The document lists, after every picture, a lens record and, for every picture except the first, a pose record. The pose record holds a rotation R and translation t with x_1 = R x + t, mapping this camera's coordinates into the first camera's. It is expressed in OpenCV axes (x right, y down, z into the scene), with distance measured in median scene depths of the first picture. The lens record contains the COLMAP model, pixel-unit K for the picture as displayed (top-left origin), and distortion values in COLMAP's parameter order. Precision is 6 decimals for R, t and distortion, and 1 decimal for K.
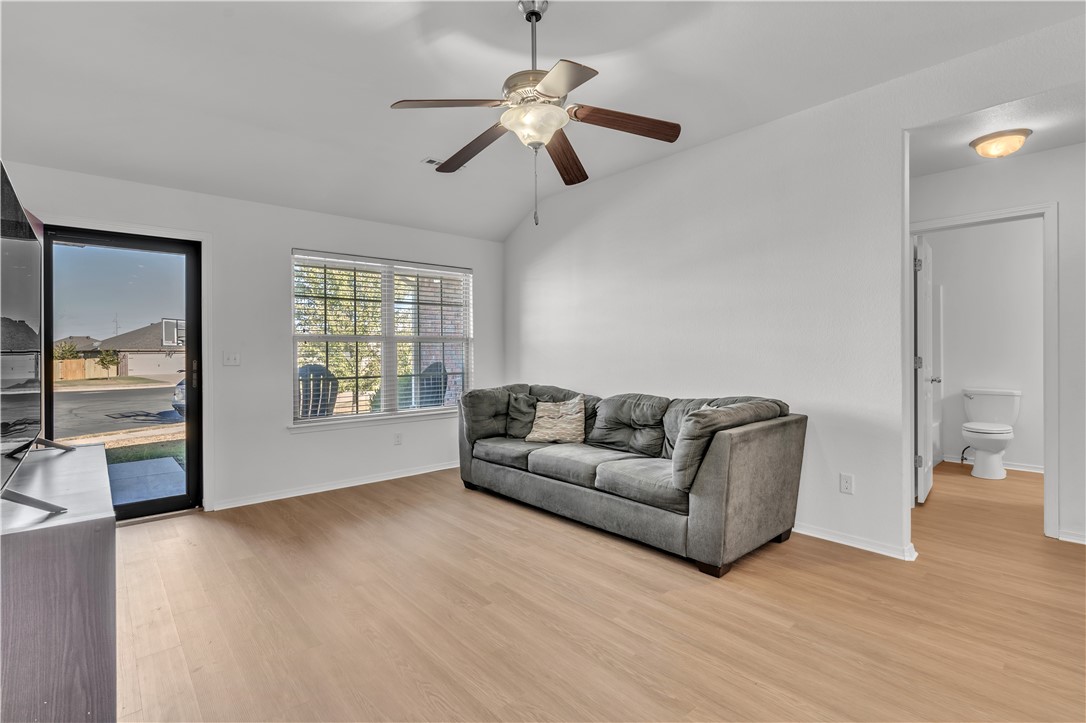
lens RADIAL K [[508.6, 0, 548.7], [0, 508.6, 351.3], [0, 0, 1]] dist [-0.000618, -0.000093]
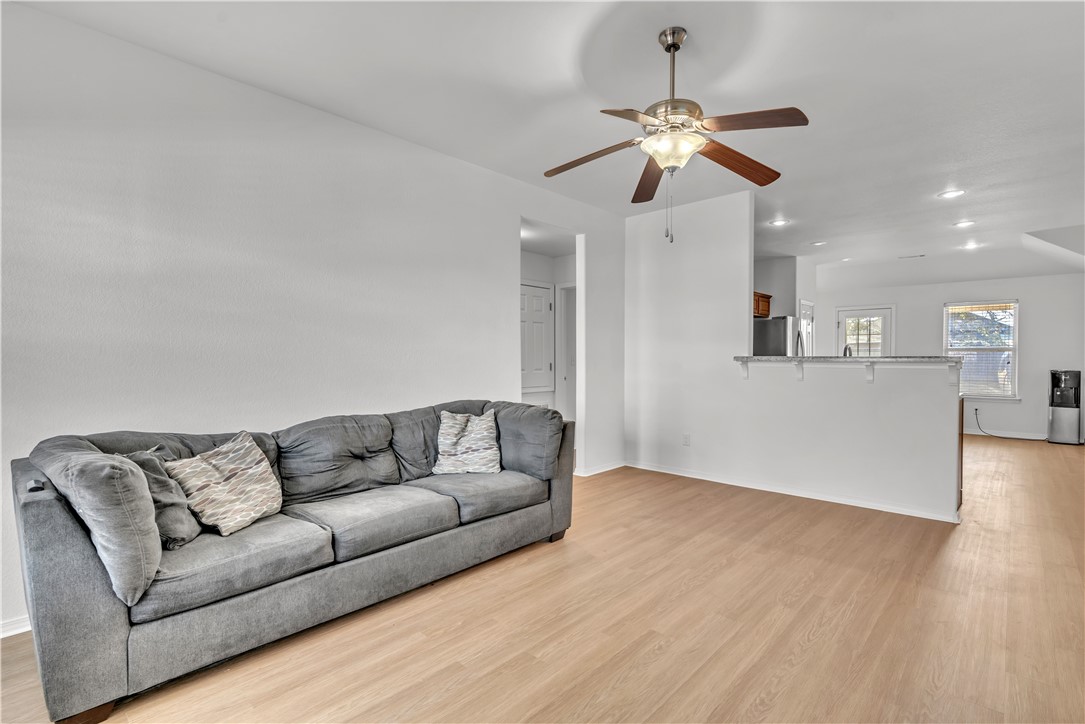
lens RADIAL K [[513.0, 0, 543.3], [0, 513.0, 368.8], [0, 0, 1]] dist [-0.000741, 0.000292]
pose [[-0.094050, -0.014913, 0.995456, -0.811450], [0.003748, 0.999875, 0.015333, 0.005602], [-0.995560, 0.005173, -0.093983, 1.025828]]
